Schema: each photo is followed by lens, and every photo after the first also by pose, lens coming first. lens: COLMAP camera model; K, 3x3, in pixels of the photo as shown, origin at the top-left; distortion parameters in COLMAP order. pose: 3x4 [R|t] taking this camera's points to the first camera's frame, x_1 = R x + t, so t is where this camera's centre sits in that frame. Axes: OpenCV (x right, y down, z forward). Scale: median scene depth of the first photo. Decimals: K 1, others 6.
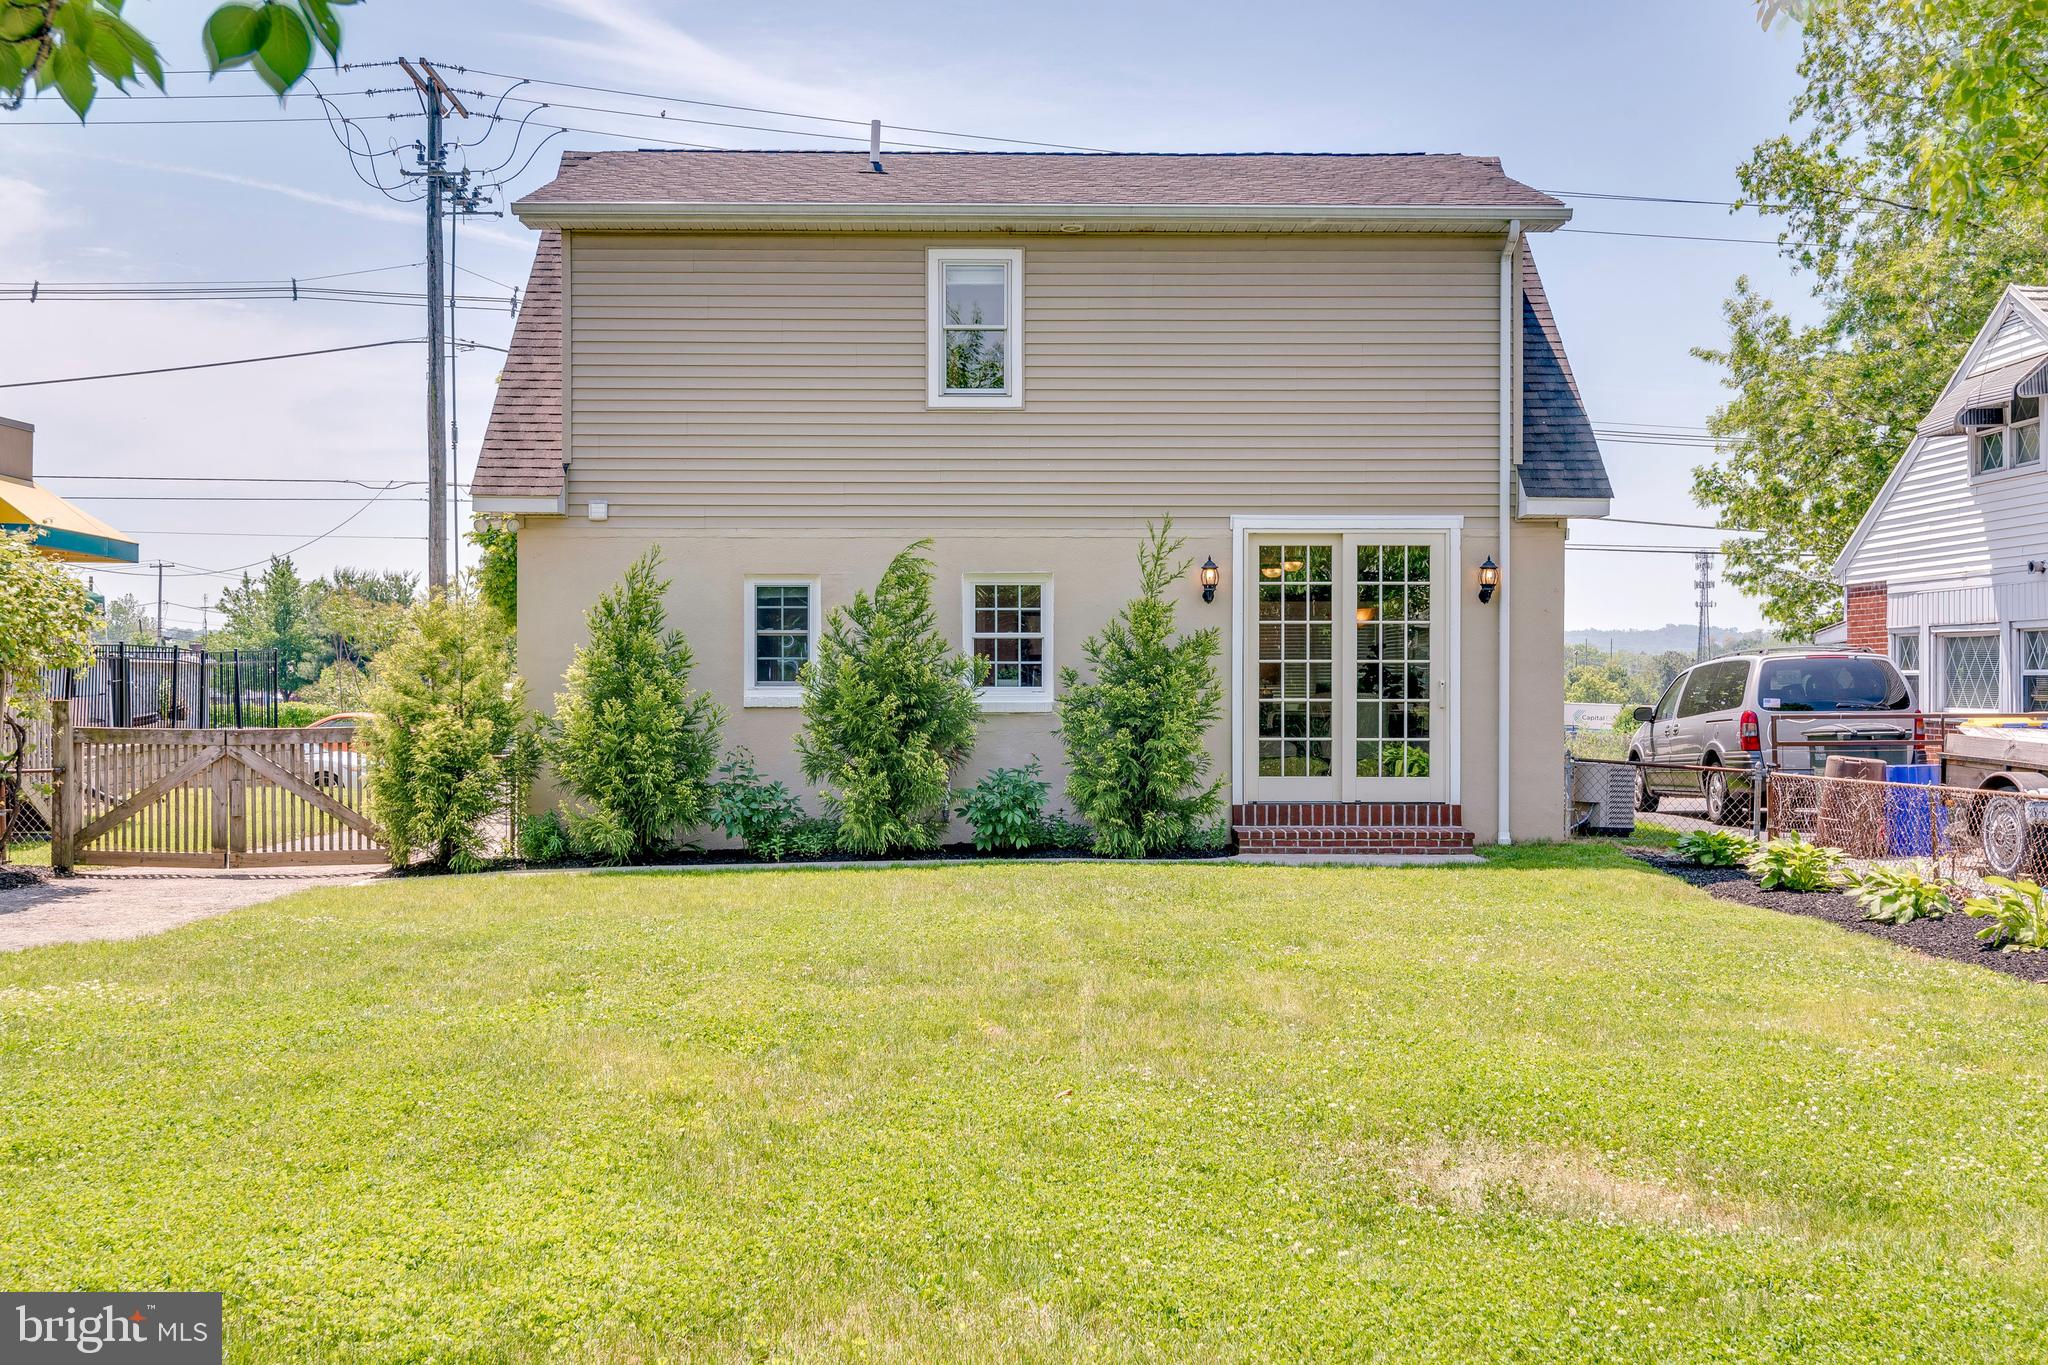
lens RADIAL K [[2021.0, 0, 1013.3], [0, 2021.0, 680.5], [0, 0, 1]] dist [-0.002013, 0.000000]
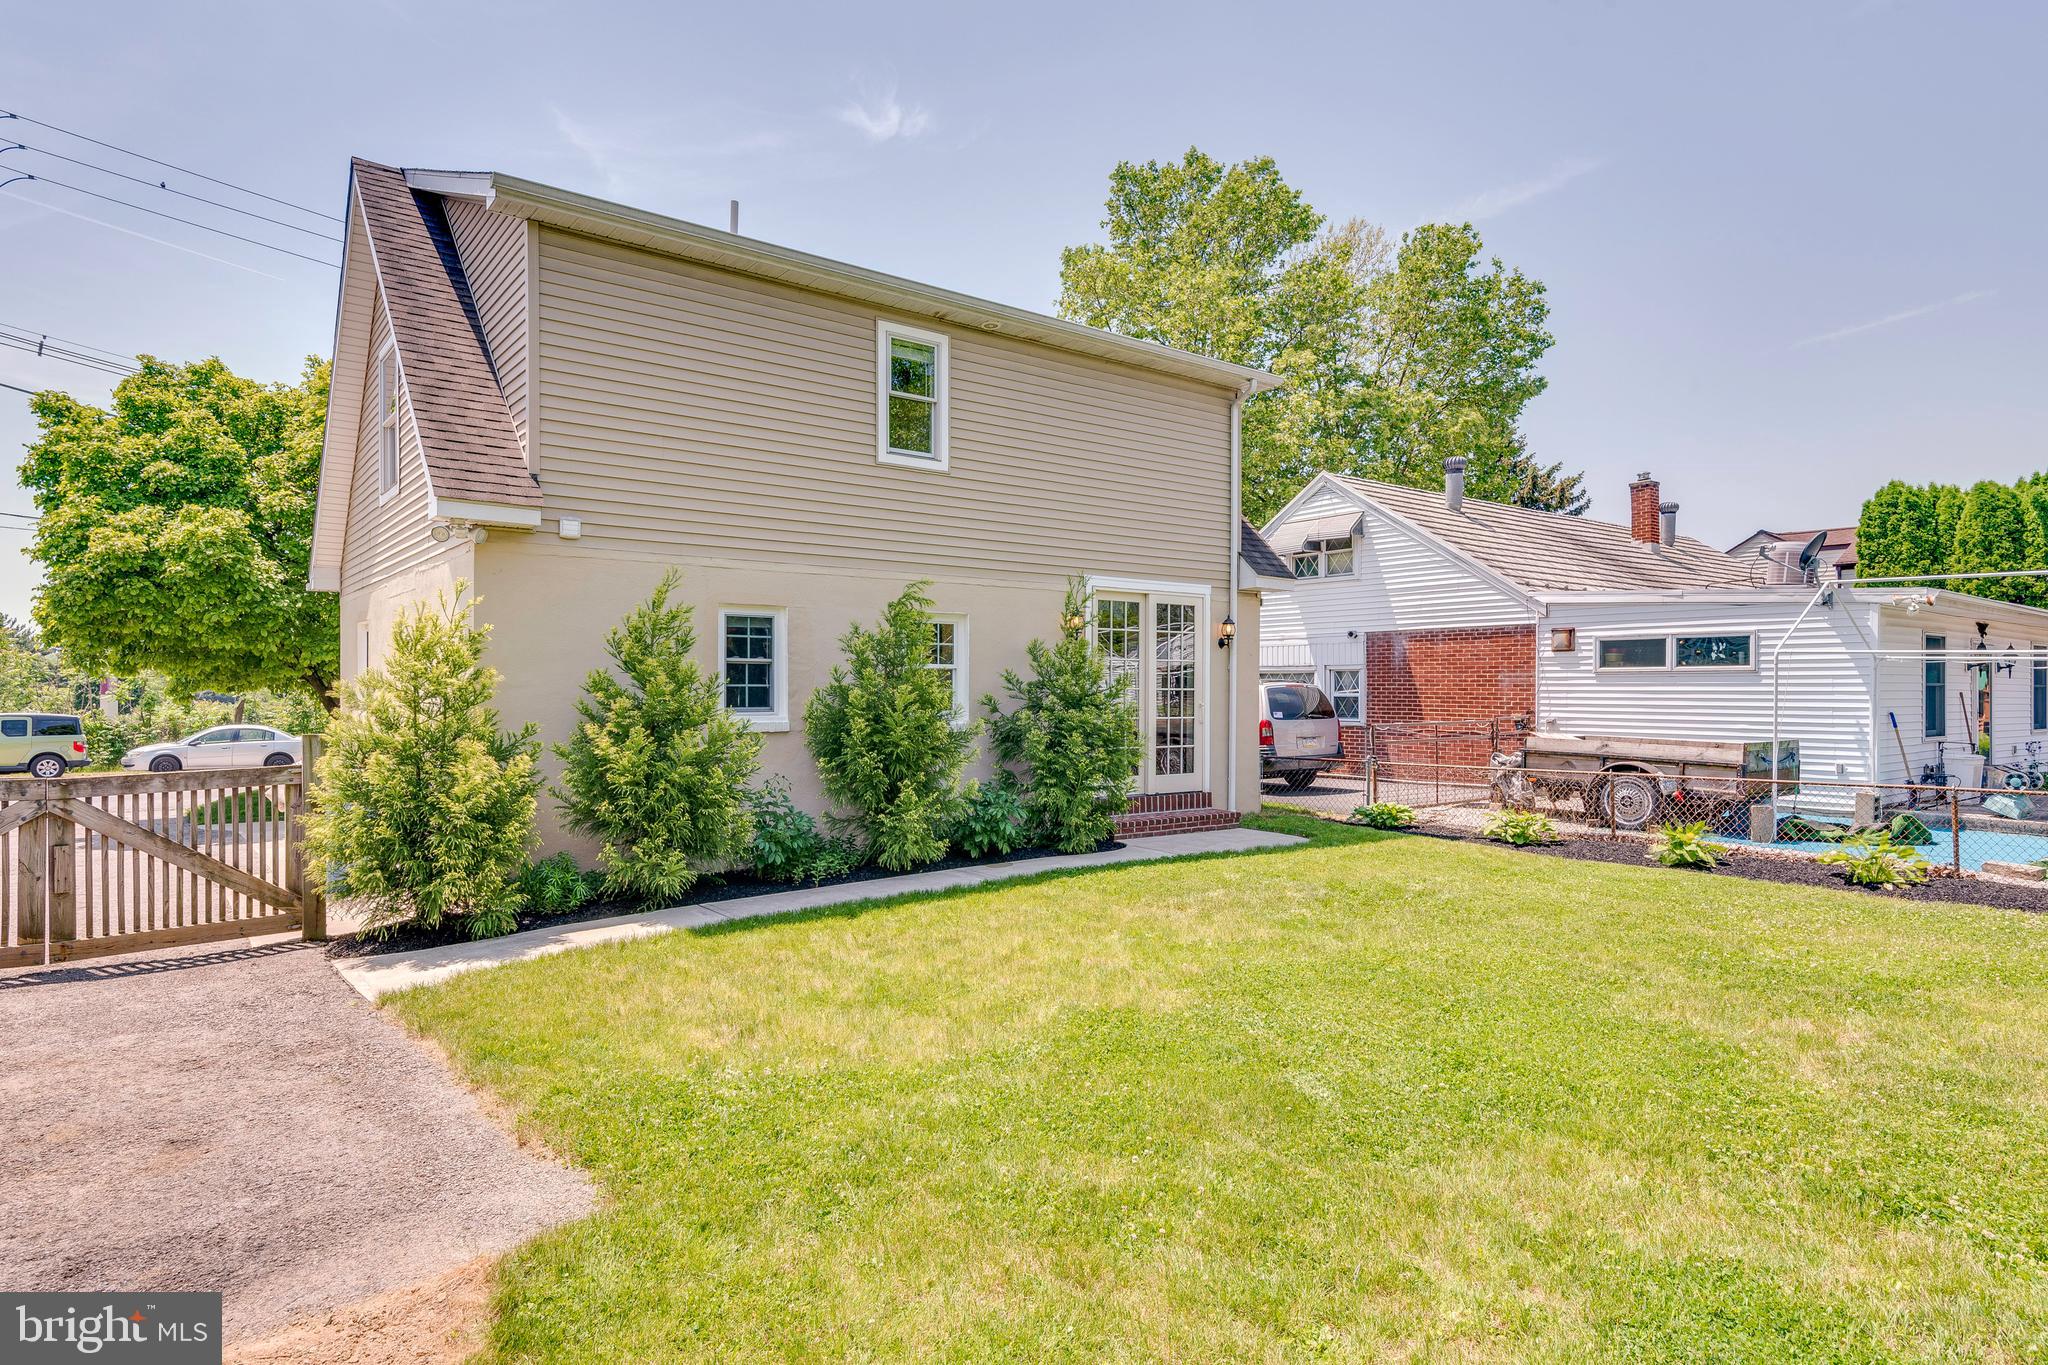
lens RADIAL K [[1131.8, 0, 1029.0], [0, 1131.8, 687.4], [0, 0, 1]] dist [0.003239, -0.002003]
pose [[0.799879, 0.002754, 0.600155, -0.350176], [-0.002256, 0.999996, -0.001582, -0.009394], [-0.600157, -0.000088, 0.799882, 0.448030]]
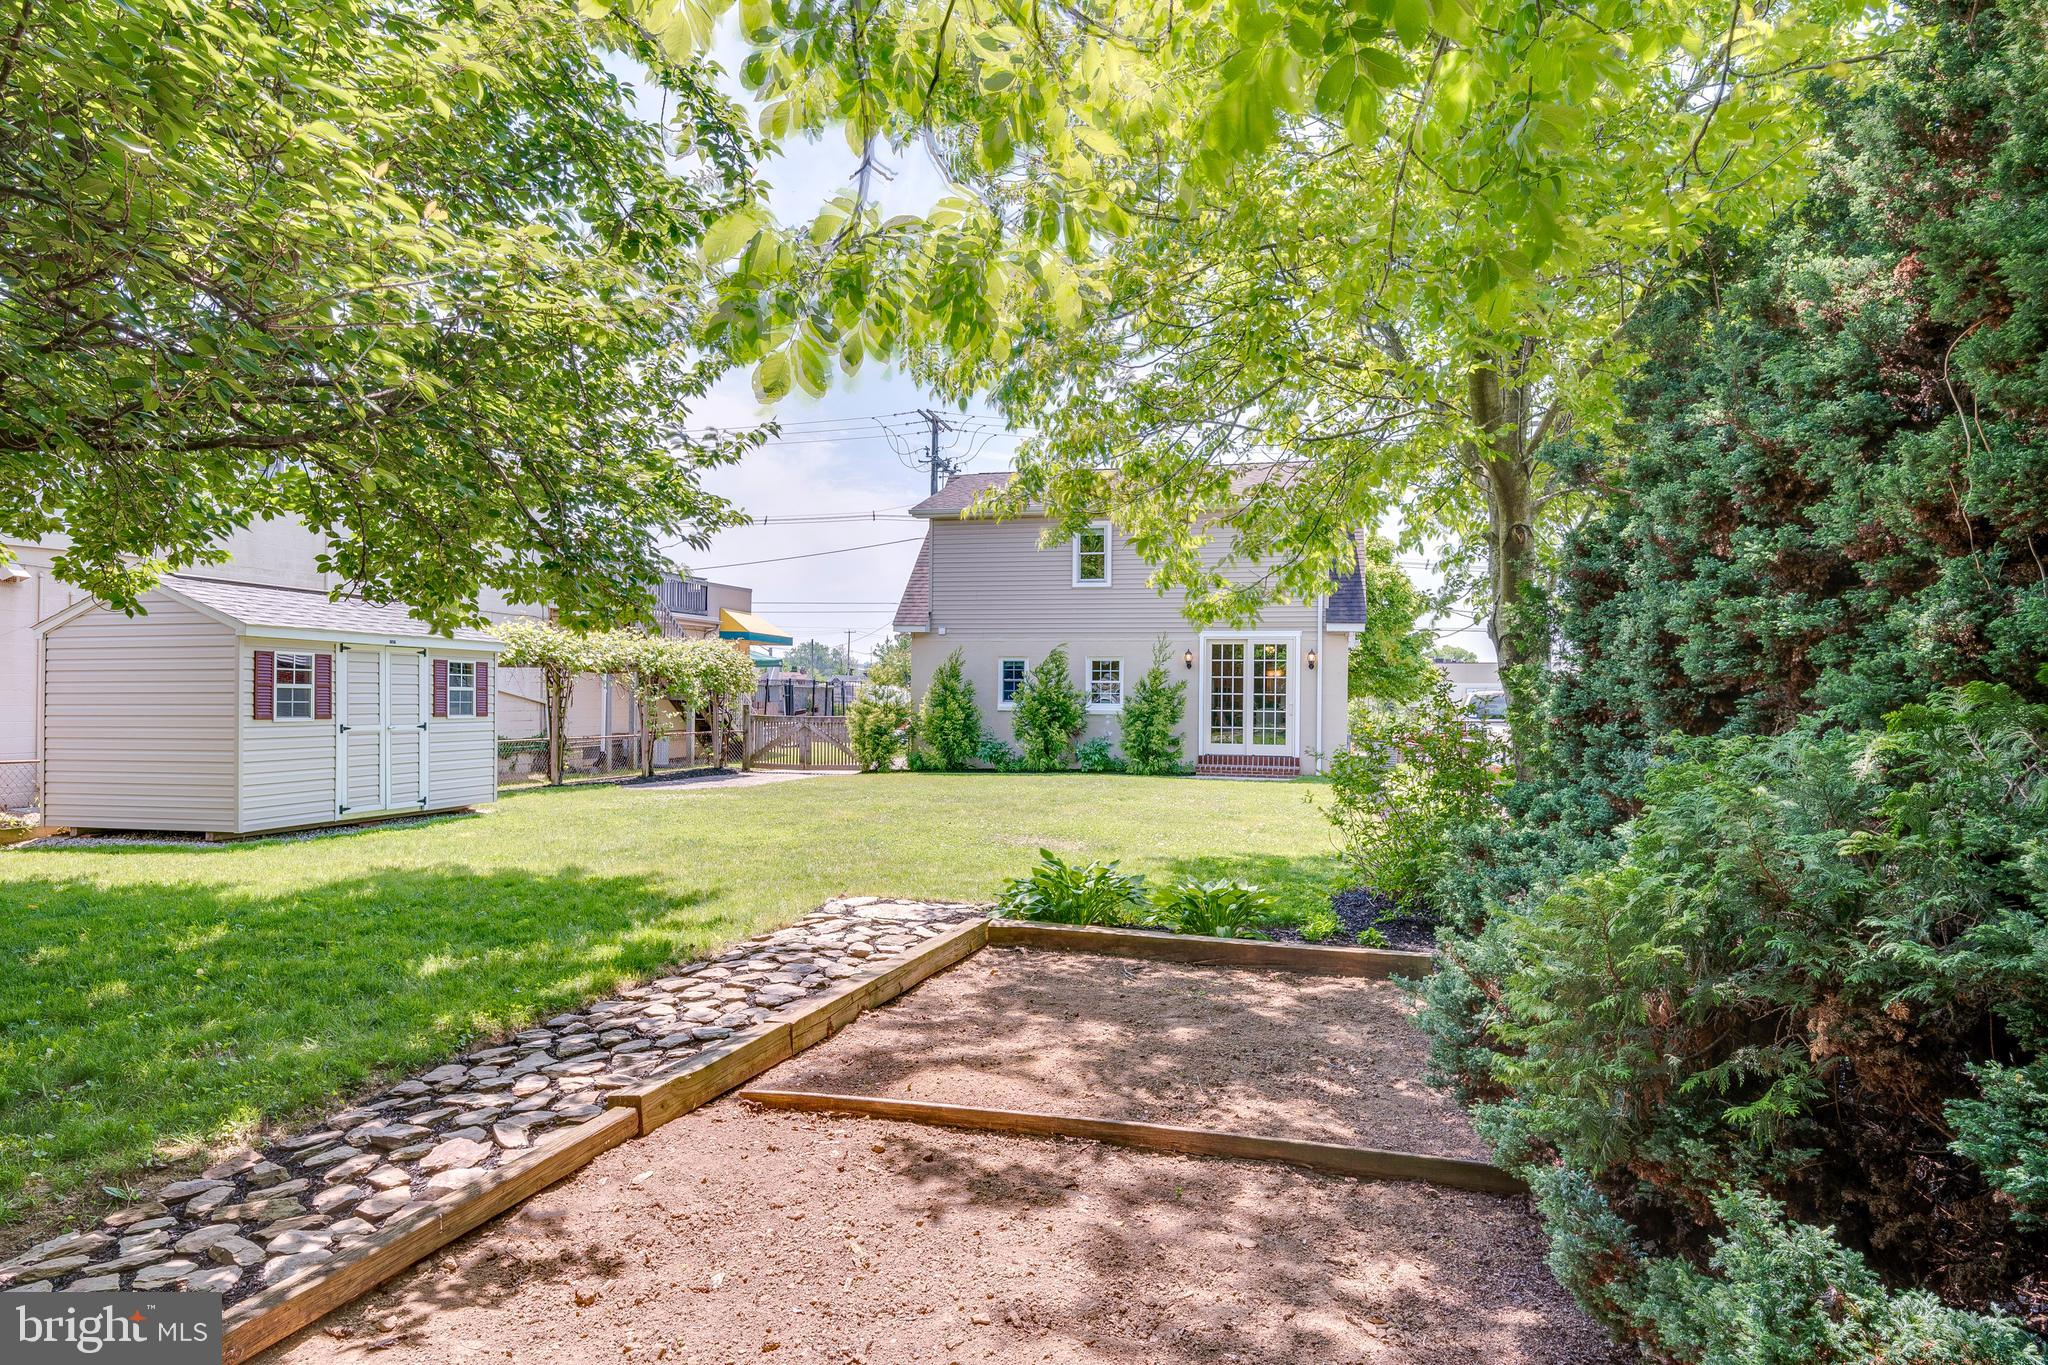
lens RADIAL K [[1180.4, 0, 1008.8], [0, 1180.4, 685.9], [0, 0, 1]] dist [0.005605, 0.000131]
pose [[0.961591, 0.006889, -0.274399, 0.271897], [-0.008226, 0.999959, -0.003722, -0.011362], [0.274363, 0.005837, 0.961609, -0.374806]]
